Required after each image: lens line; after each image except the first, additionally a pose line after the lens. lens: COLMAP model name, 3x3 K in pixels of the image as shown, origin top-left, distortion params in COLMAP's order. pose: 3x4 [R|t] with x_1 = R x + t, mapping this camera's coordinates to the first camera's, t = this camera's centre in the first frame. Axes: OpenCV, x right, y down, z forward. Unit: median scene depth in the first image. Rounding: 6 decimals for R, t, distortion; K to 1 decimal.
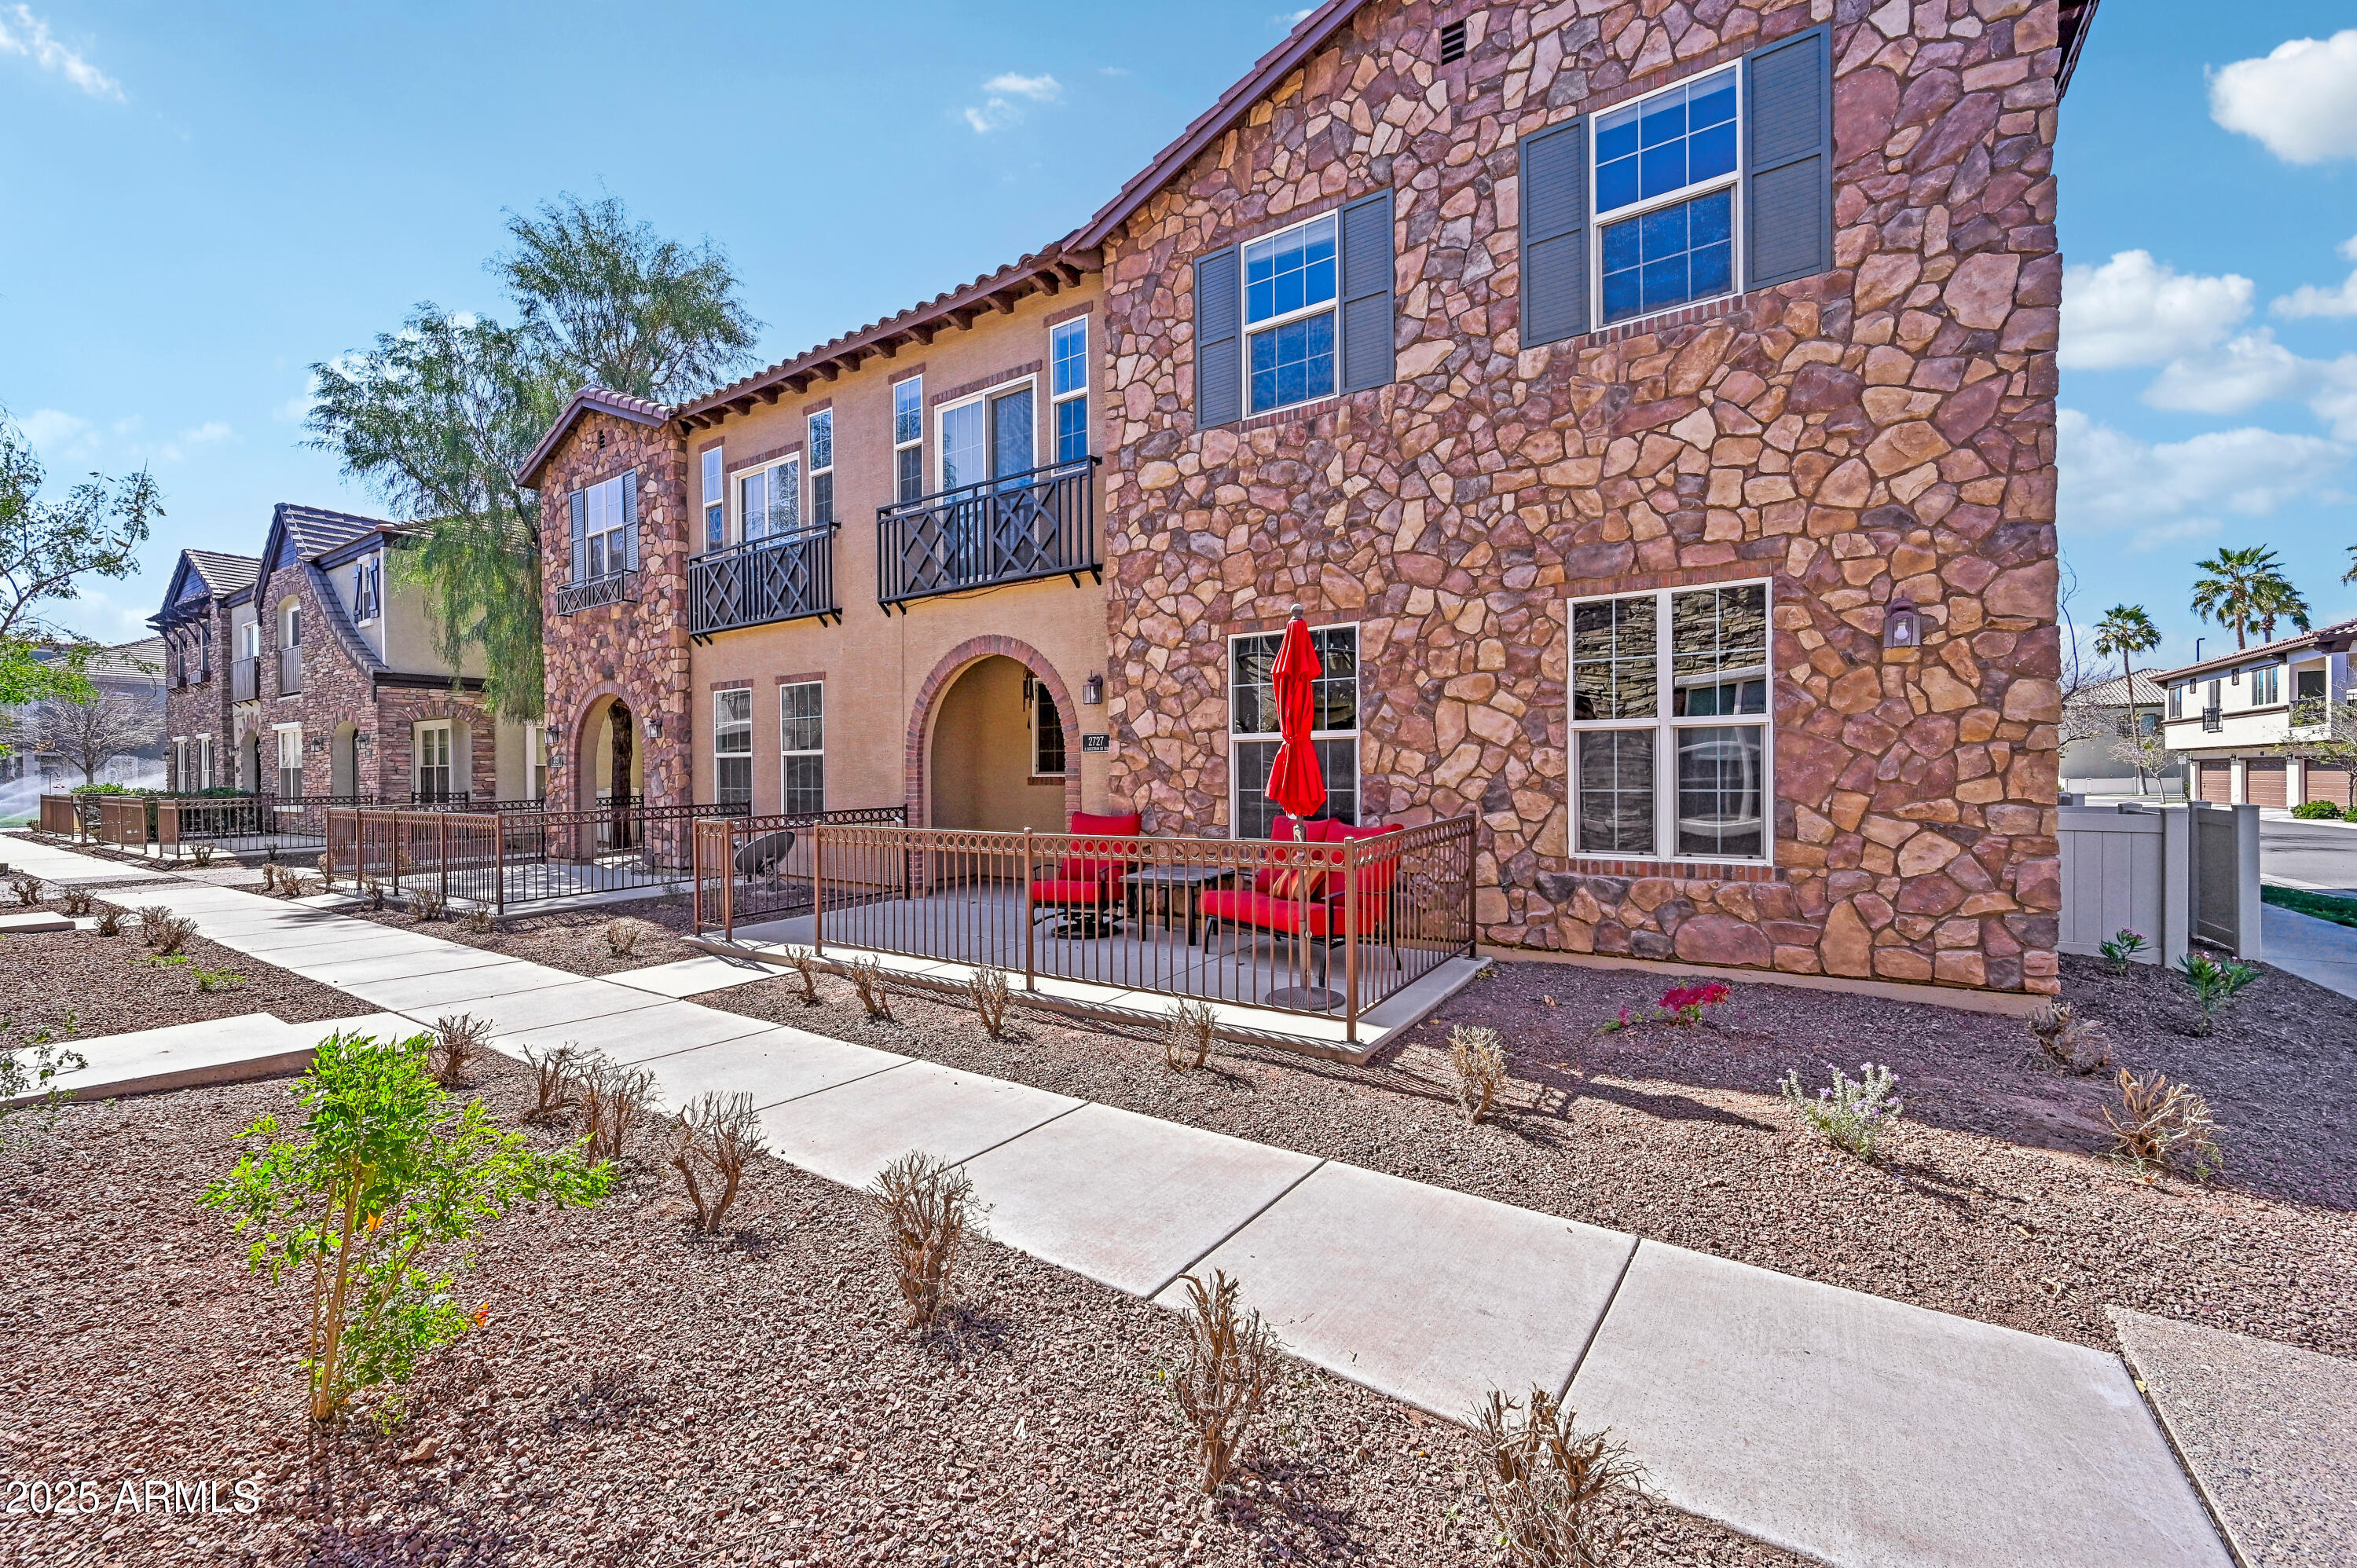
lens RADIAL K [[956.8, 0, 1172.8], [0, 956.8, 781.2], [0, 0, 1]] dist [-0.002874, 0.001272]
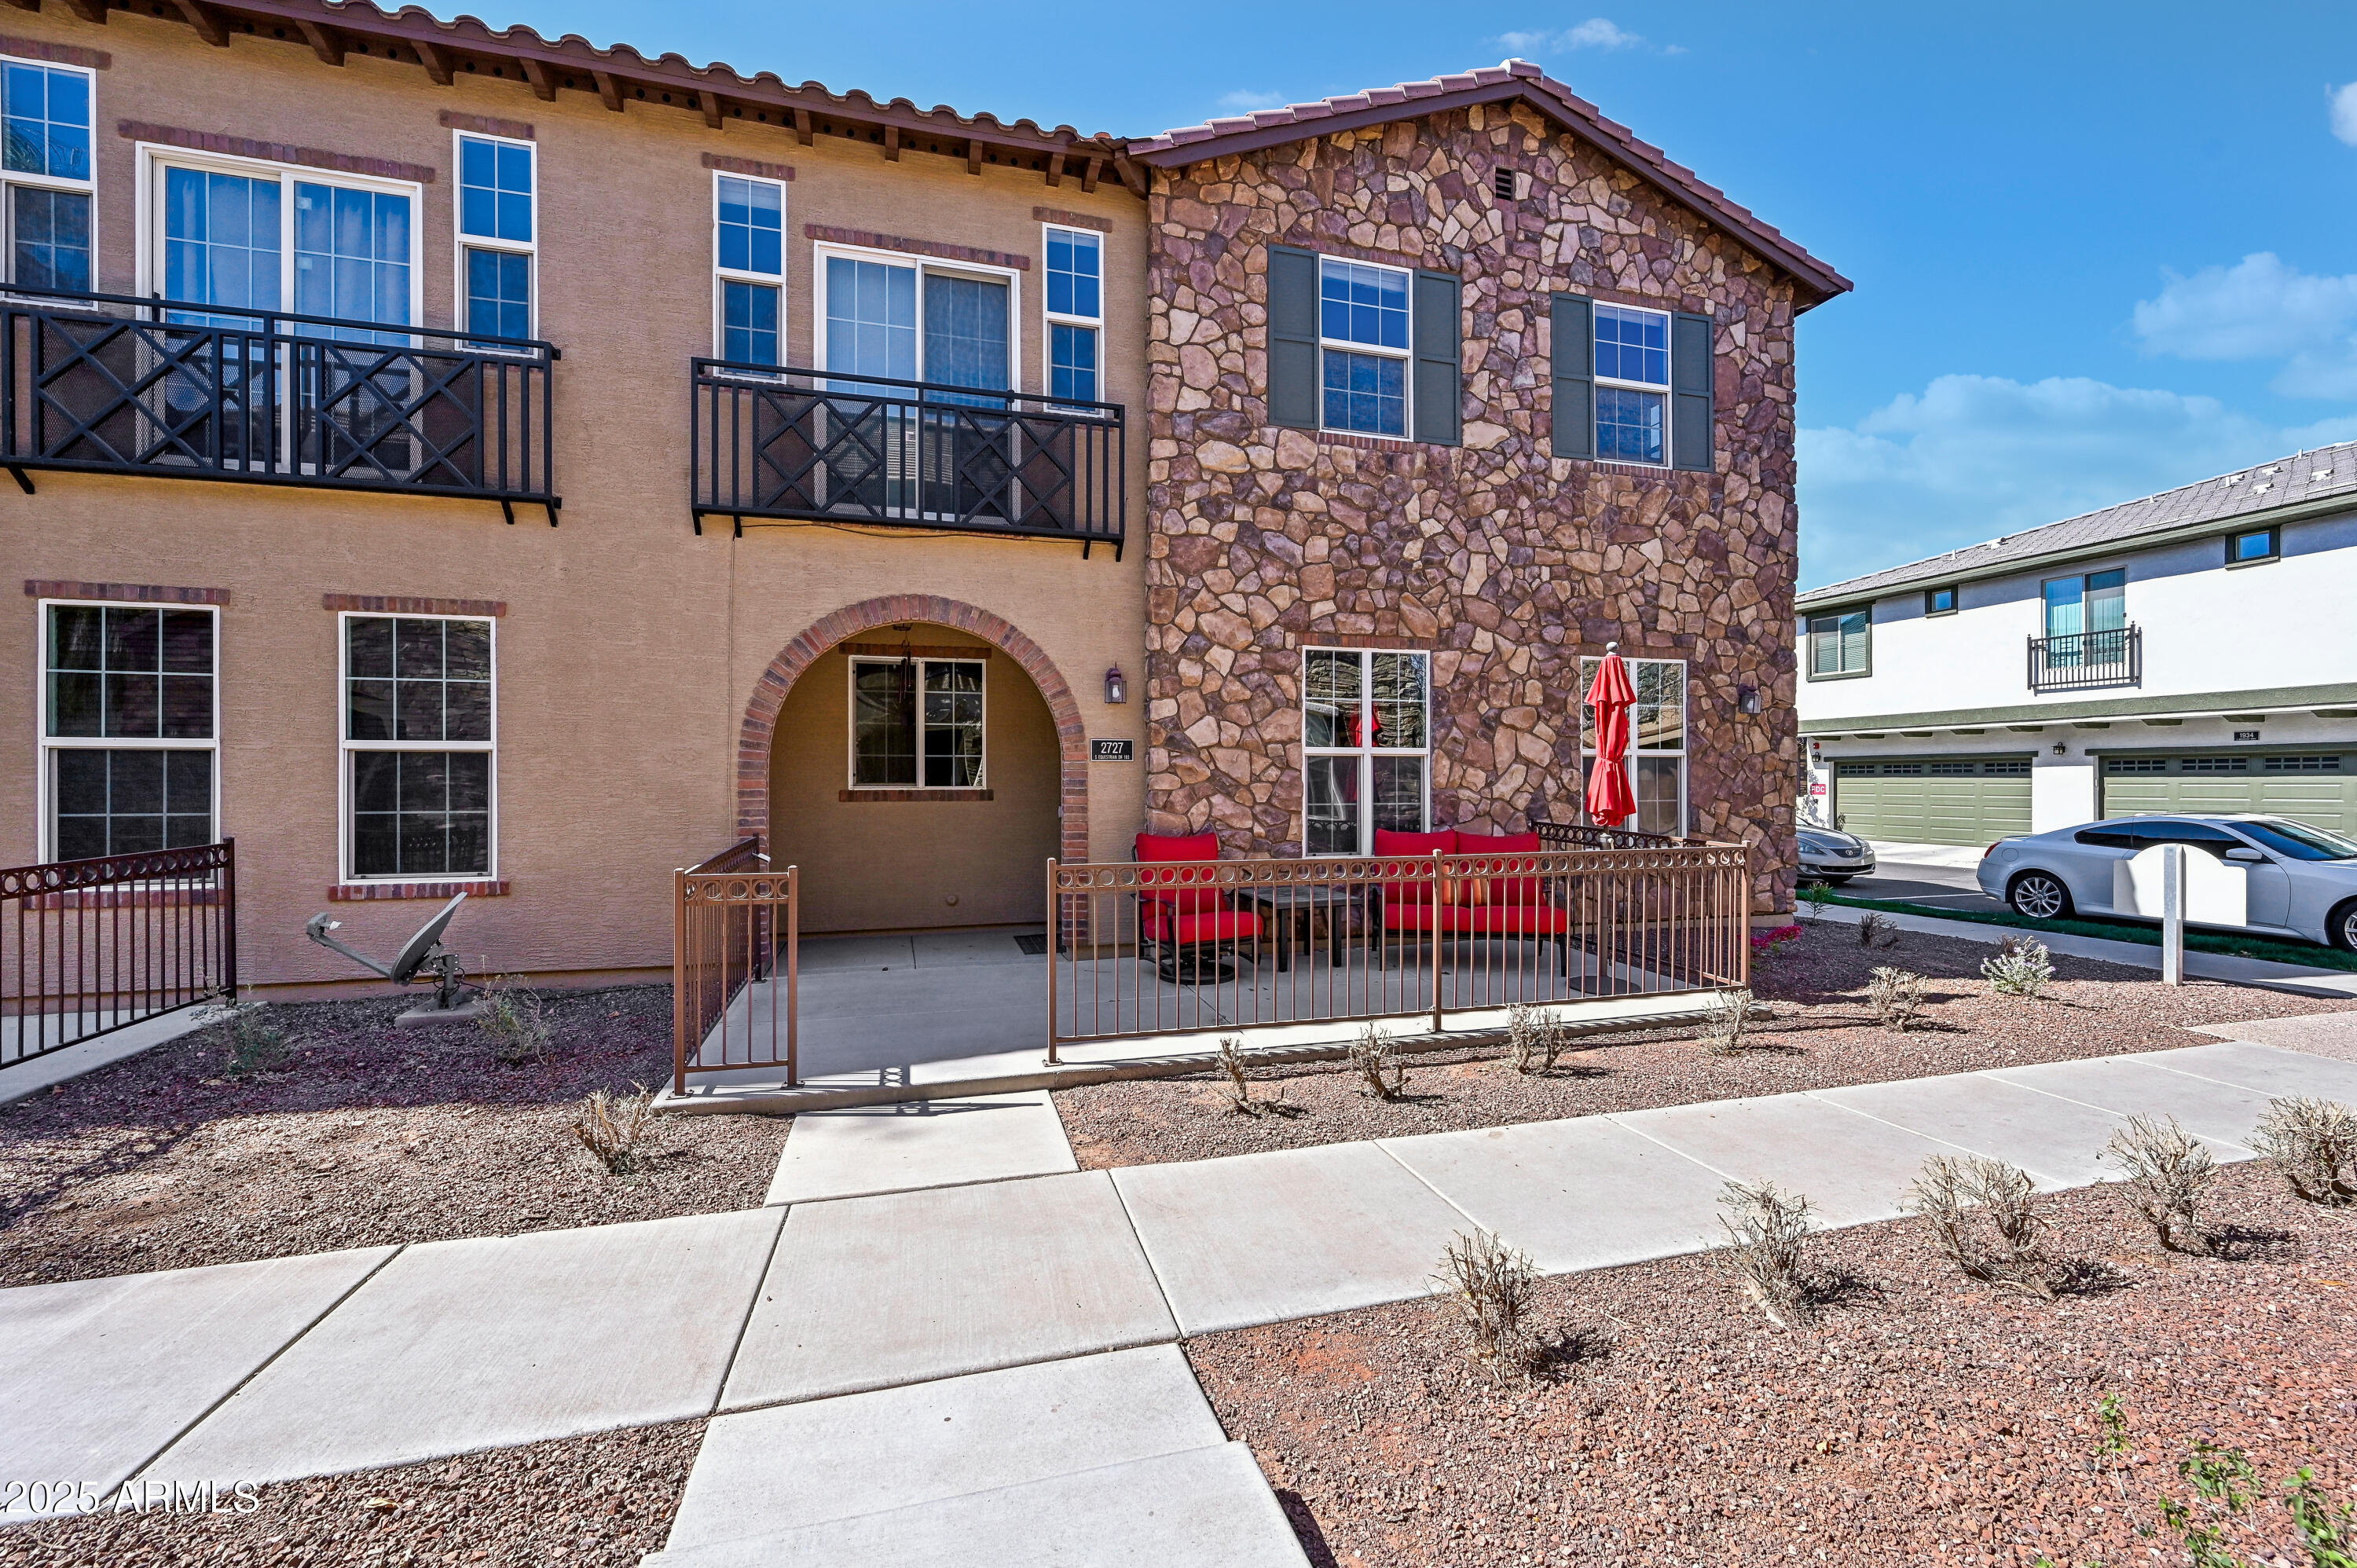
lens RADIAL K [[956.8, 0, 1191.0], [0, 956.8, 776.9], [0, 0, 1]] dist [-0.002874, 0.001272]
pose [[0.631779, 0.009707, 0.775087, -0.804082], [0.000986, 0.999911, -0.013326, -0.006167], [-0.775148, 0.009183, 0.631713, 0.497591]]
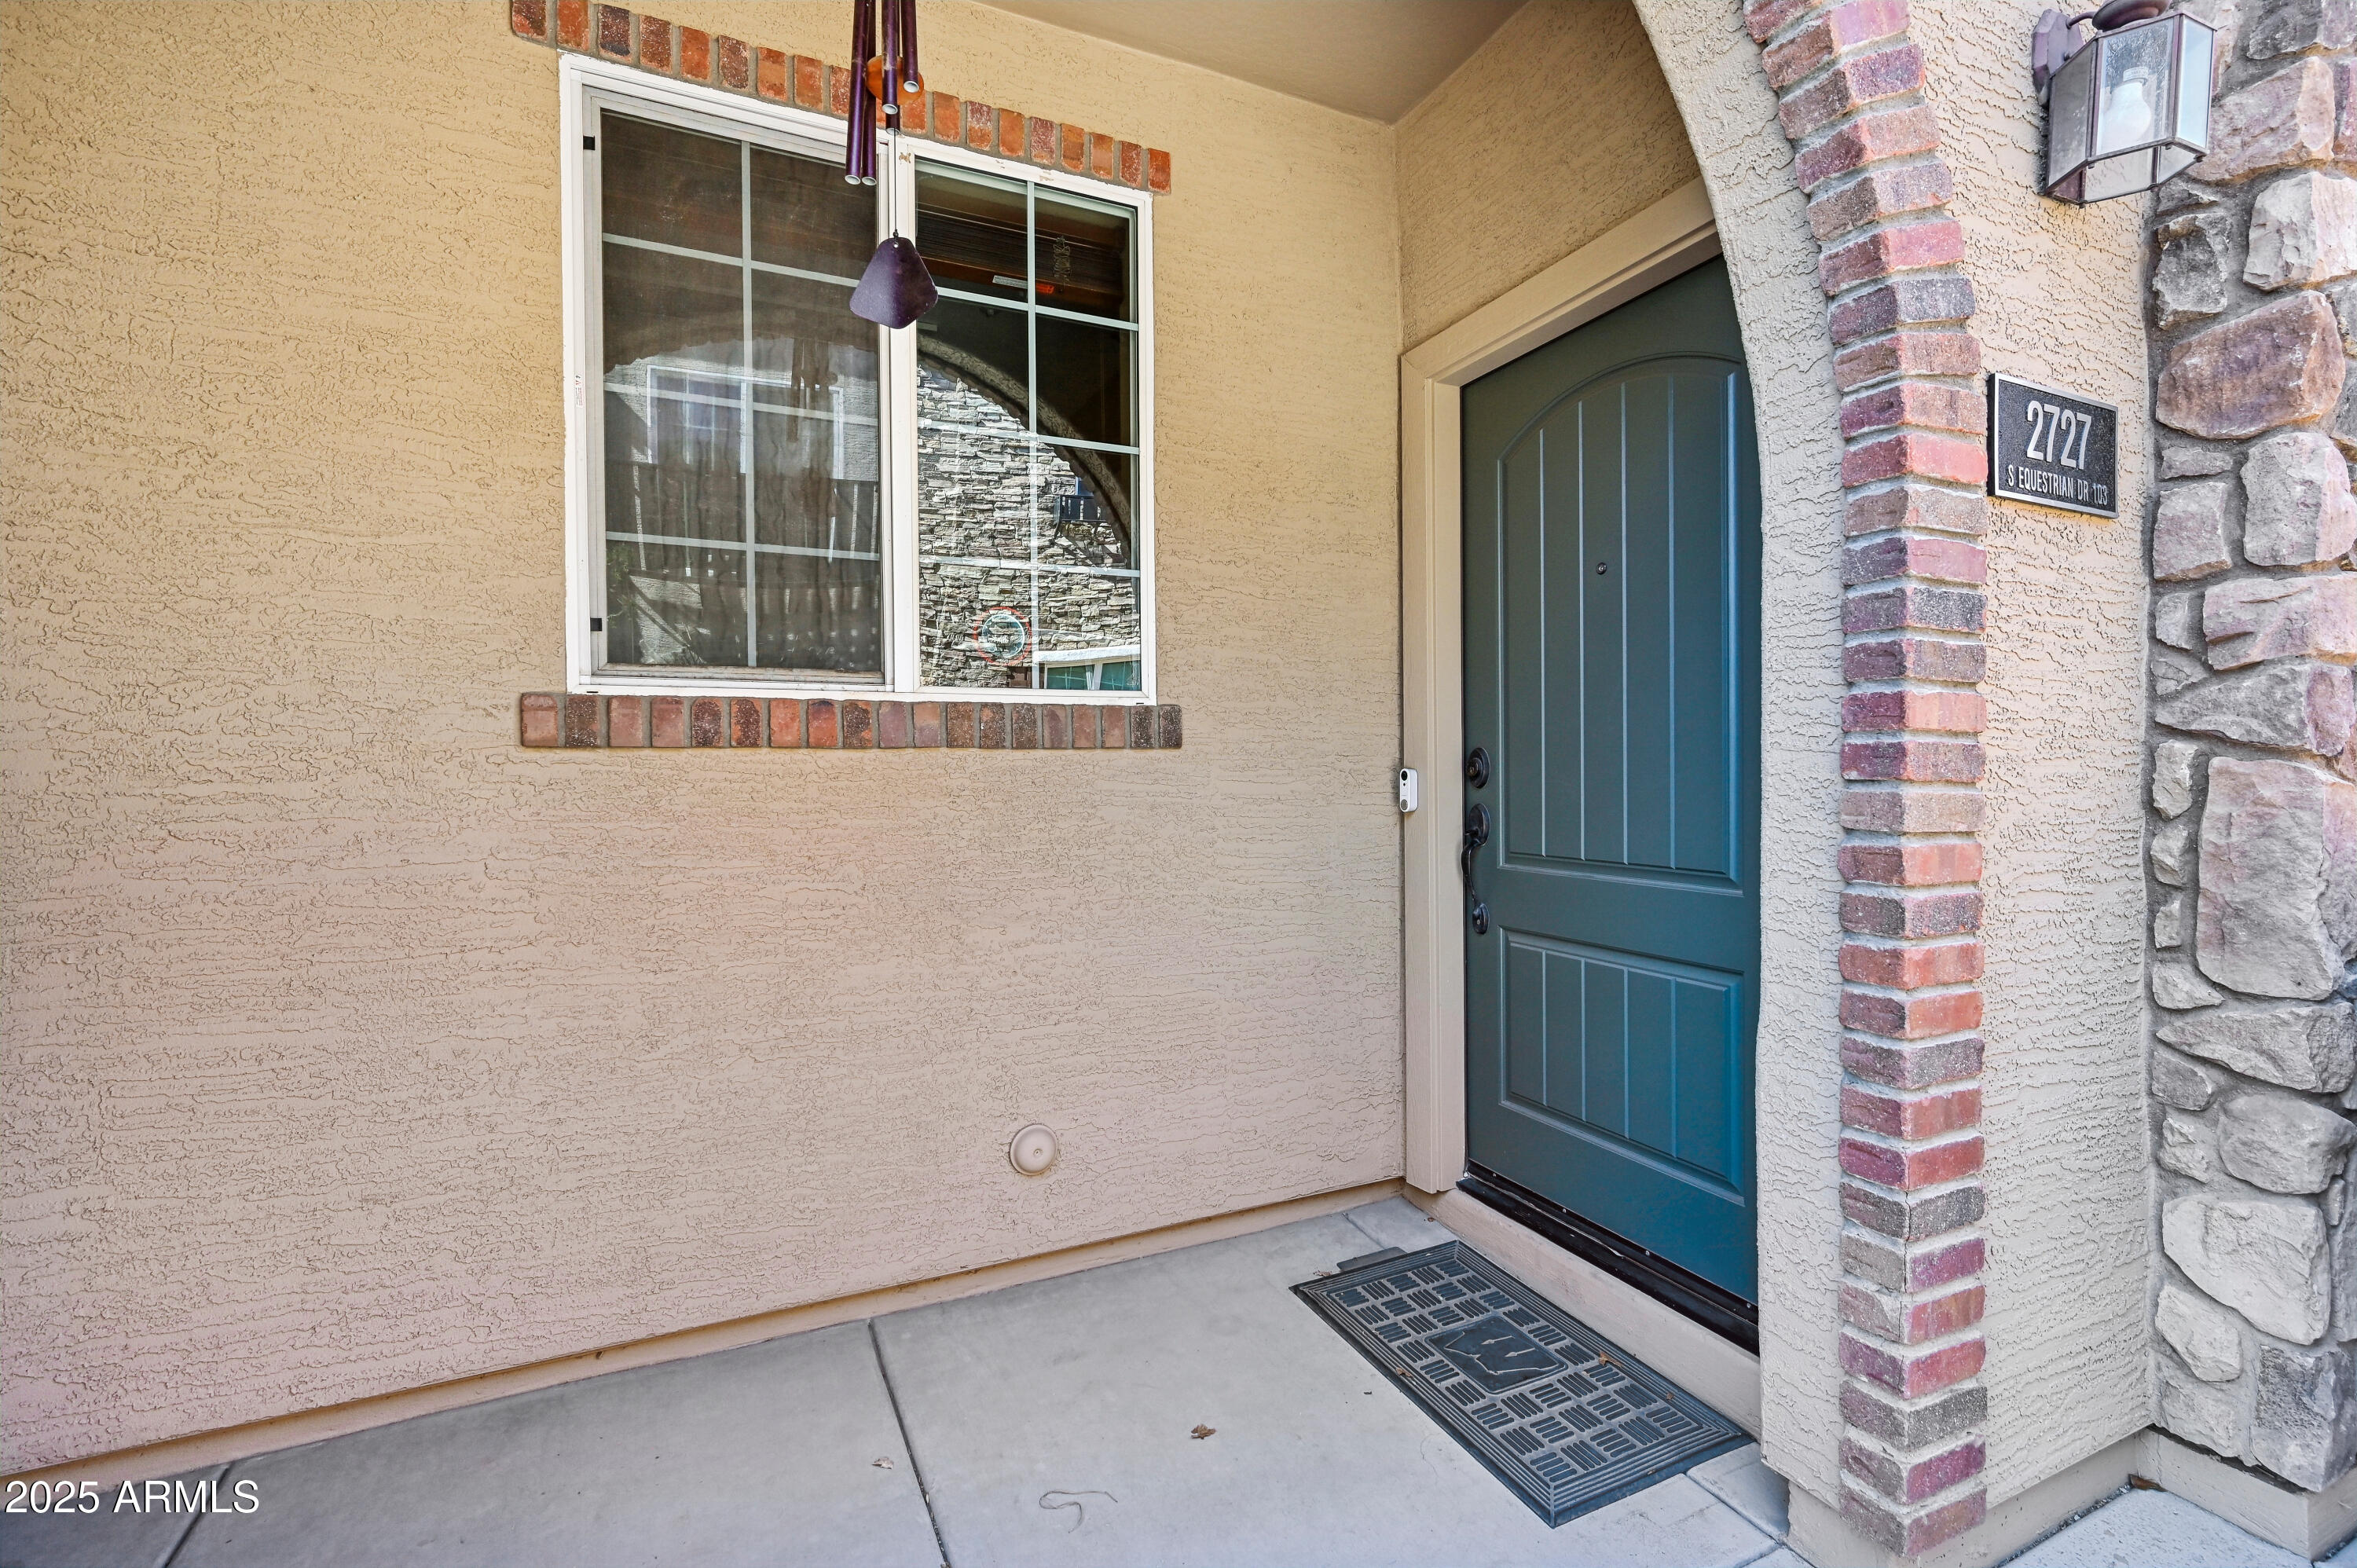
lens RADIAL K [[1008.9, 0, 1173.3], [0, 1008.9, 773.9], [0, 0, 1]] dist [0.001568, -0.000457]
pose [[0.520455, -0.002396, 0.853886, -0.348319], [0.009195, 0.999954, -0.002799, 0.014696], [-0.853840, 0.009308, 0.520453, 1.220367]]
